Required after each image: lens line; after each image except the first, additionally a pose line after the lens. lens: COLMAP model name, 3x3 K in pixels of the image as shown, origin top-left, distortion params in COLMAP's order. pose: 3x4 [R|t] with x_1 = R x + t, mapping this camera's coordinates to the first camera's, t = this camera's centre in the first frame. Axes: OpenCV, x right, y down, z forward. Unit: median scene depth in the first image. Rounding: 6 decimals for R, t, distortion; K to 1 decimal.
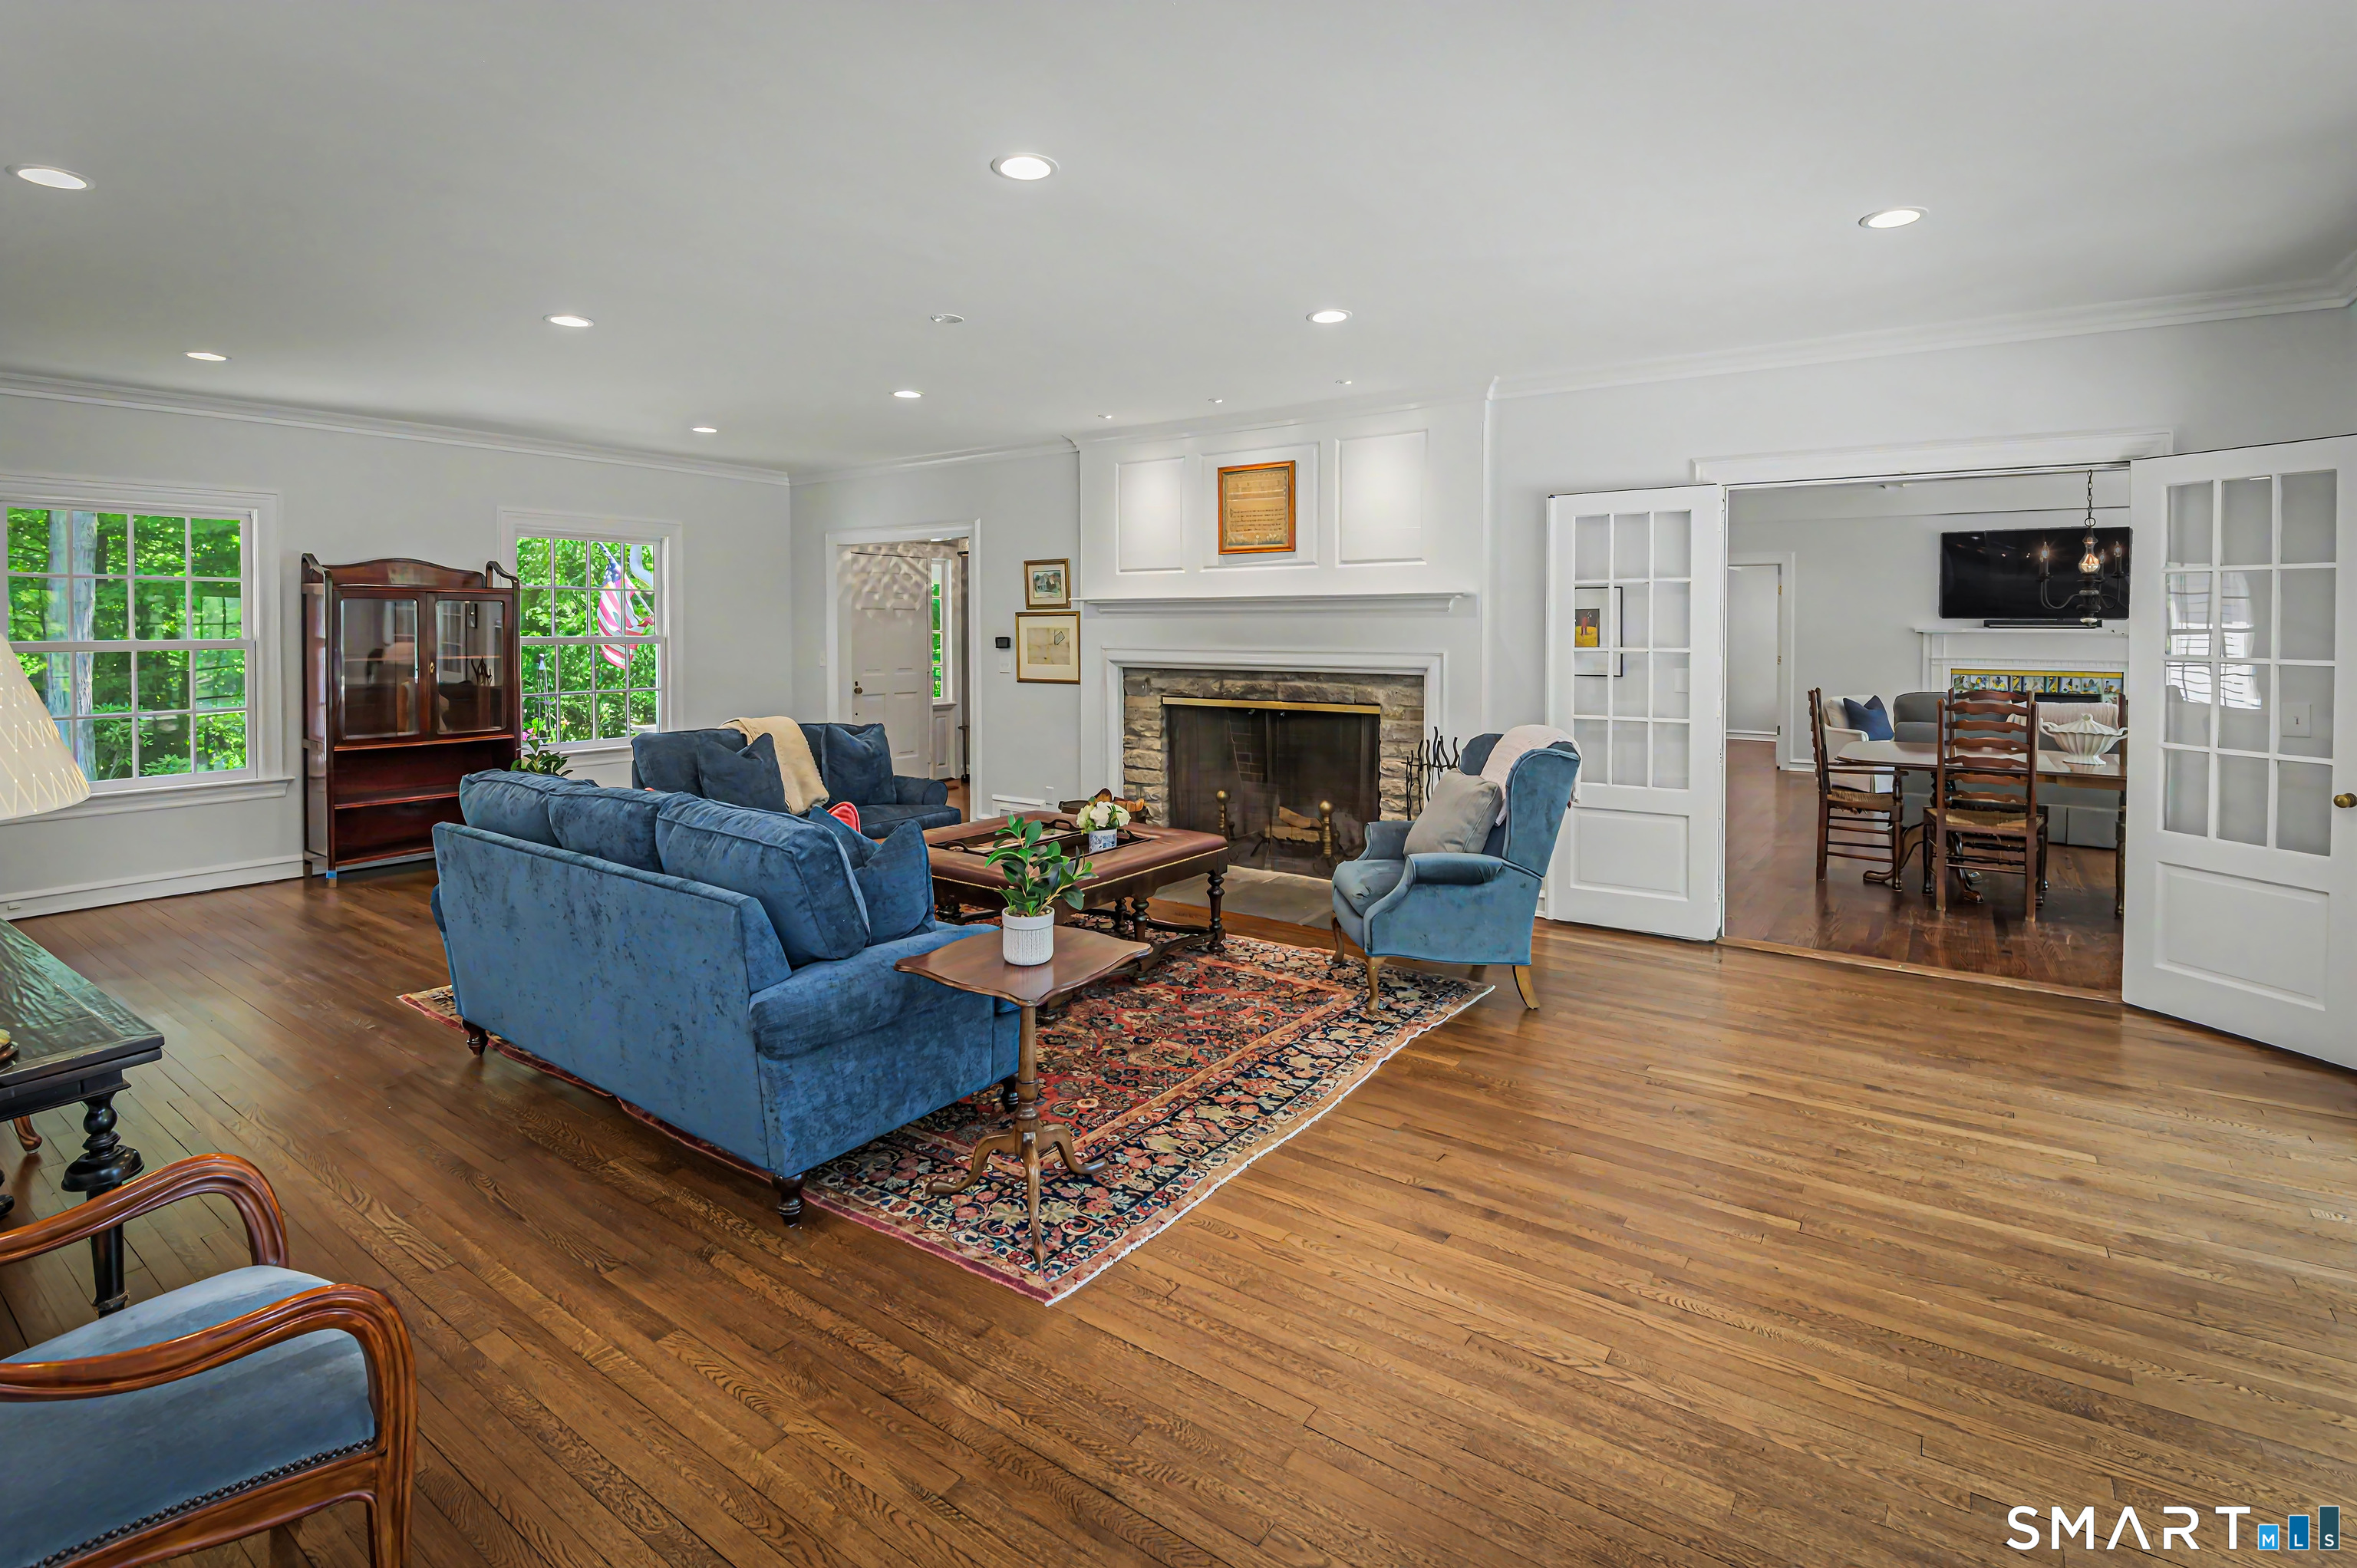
lens RADIAL K [[1149.9, 0, 1228.7], [0, 1149.9, 640.7], [0, 0, 1]] dist [0.000822, -0.000755]
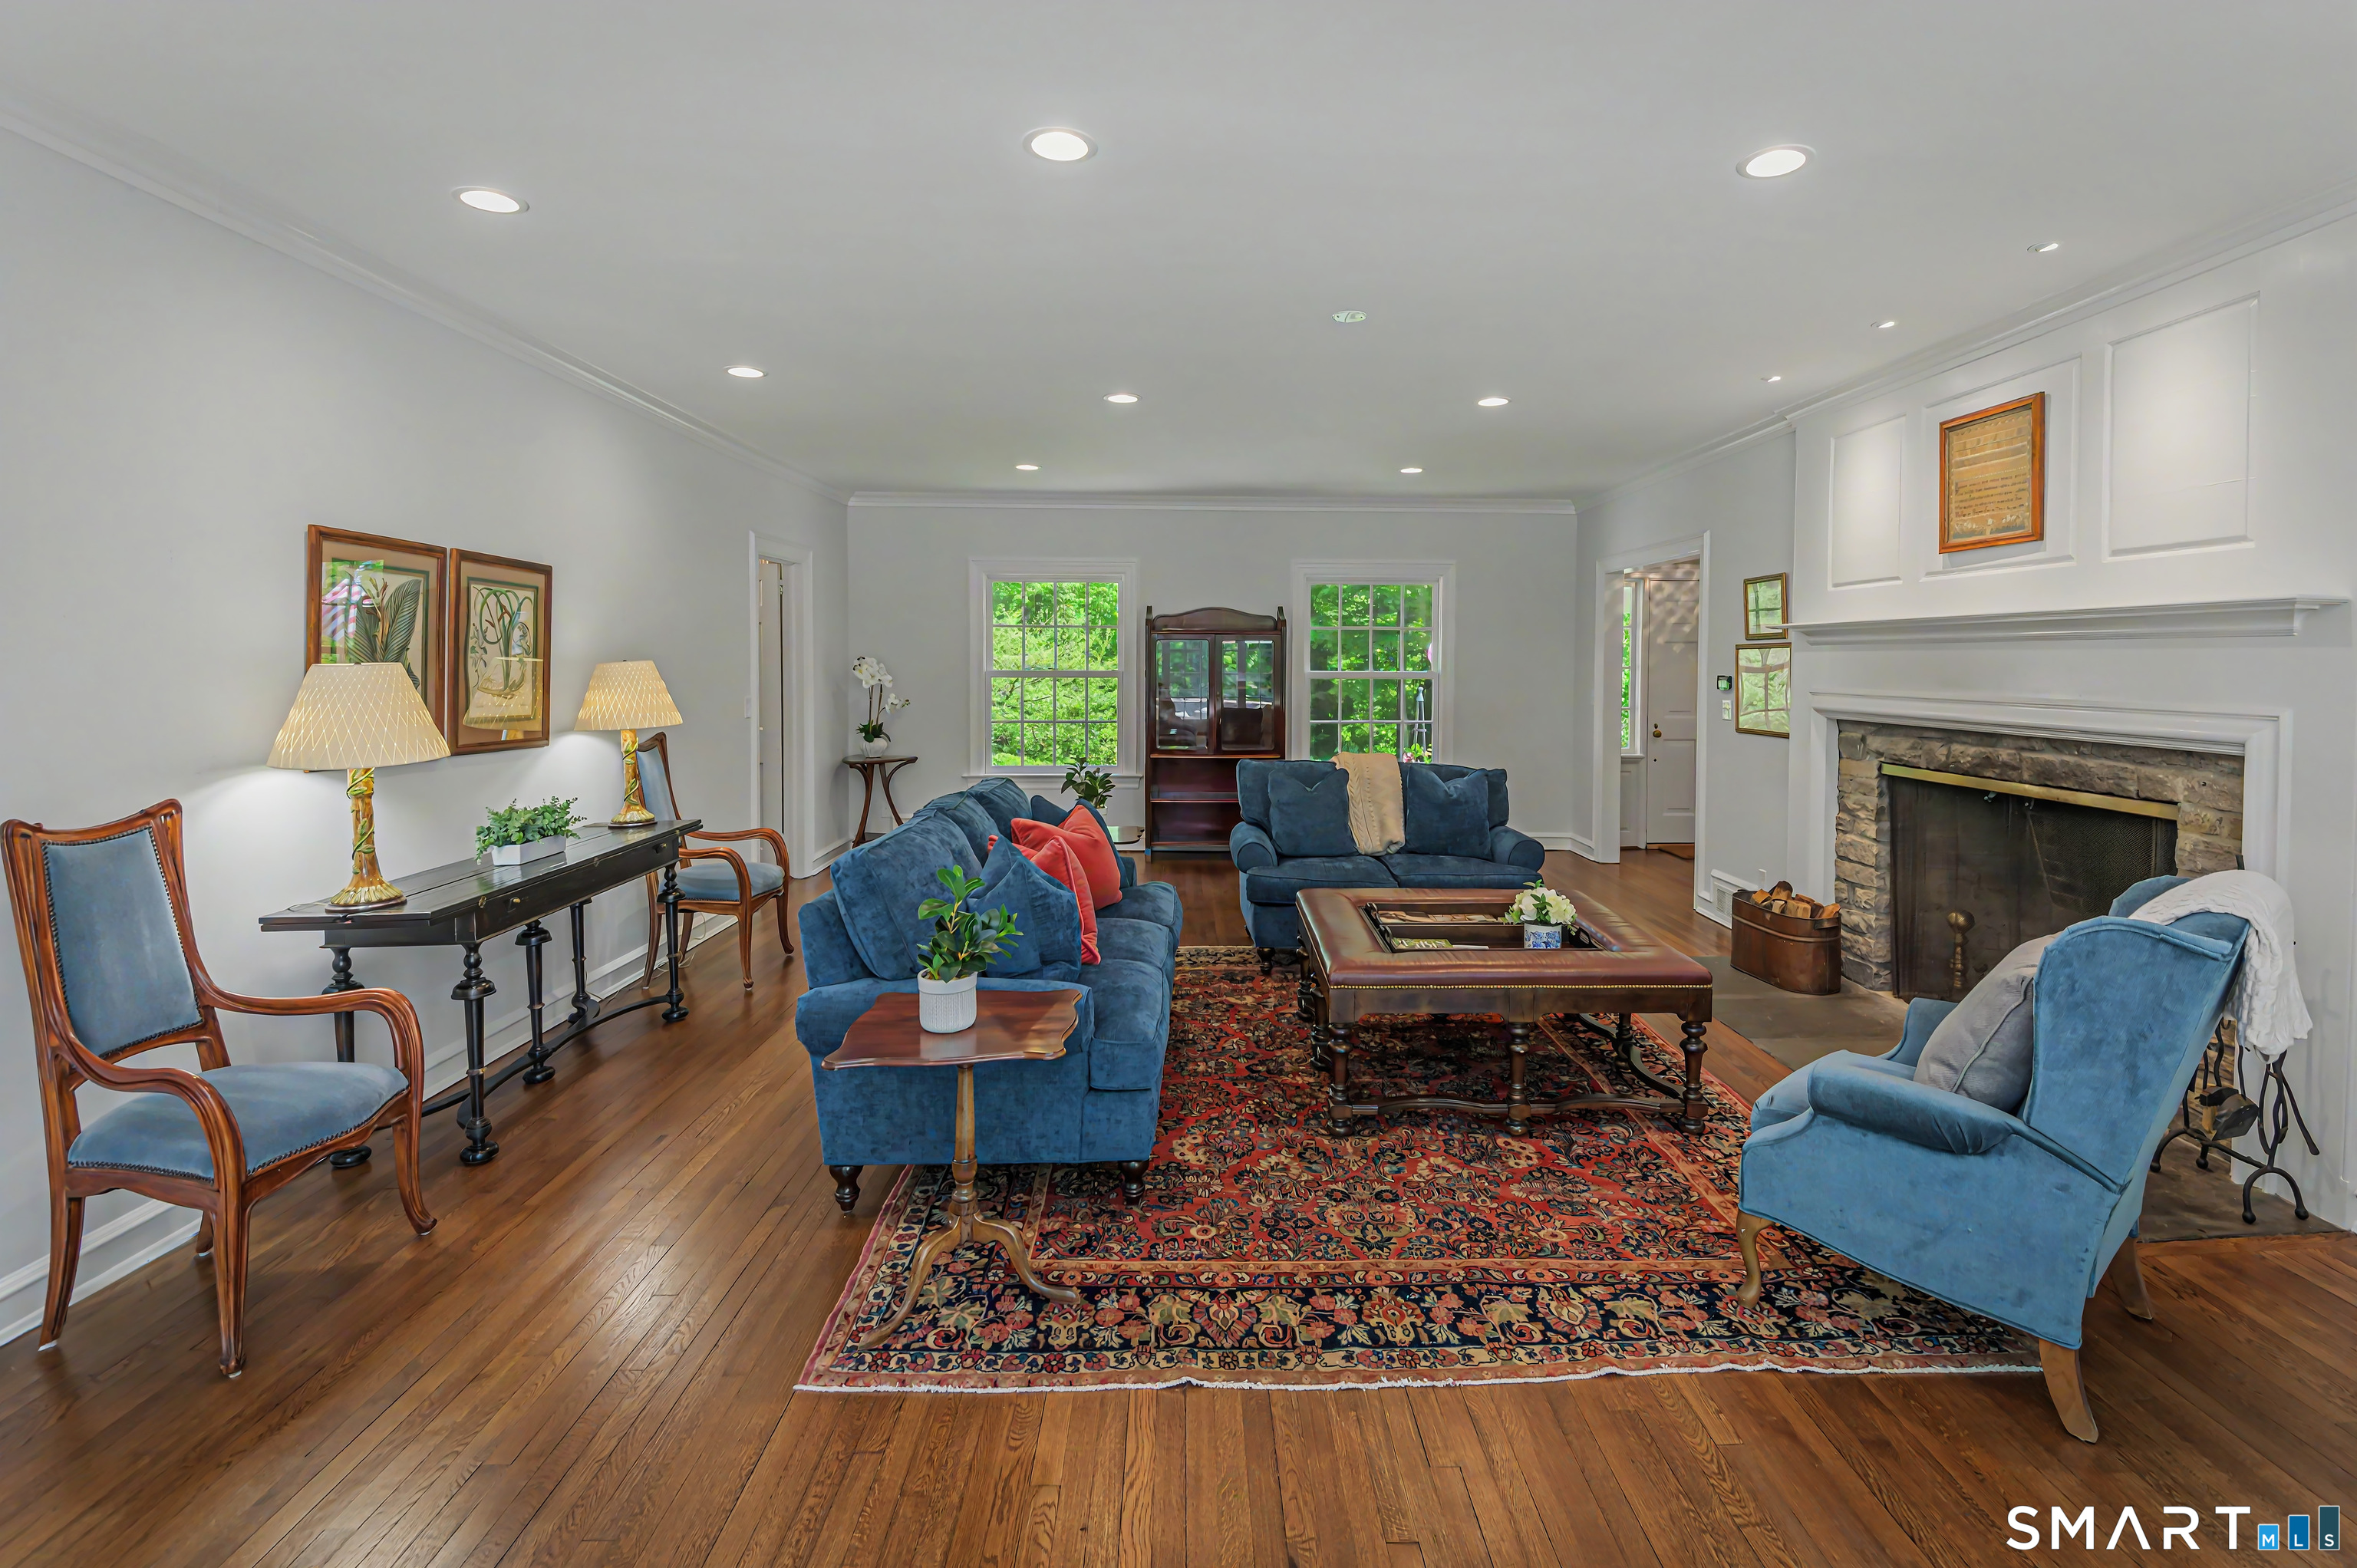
lens RADIAL K [[1147.9, 0, 1178.2], [0, 1147.9, 679.1], [0, 0, 1]] dist [0.027555, -0.033035]
pose [[0.574493, 0.013284, -0.818401, 0.318718], [-0.011427, 0.999901, 0.008208, -0.003816], [0.818429, 0.004636, 0.574588, 0.291185]]
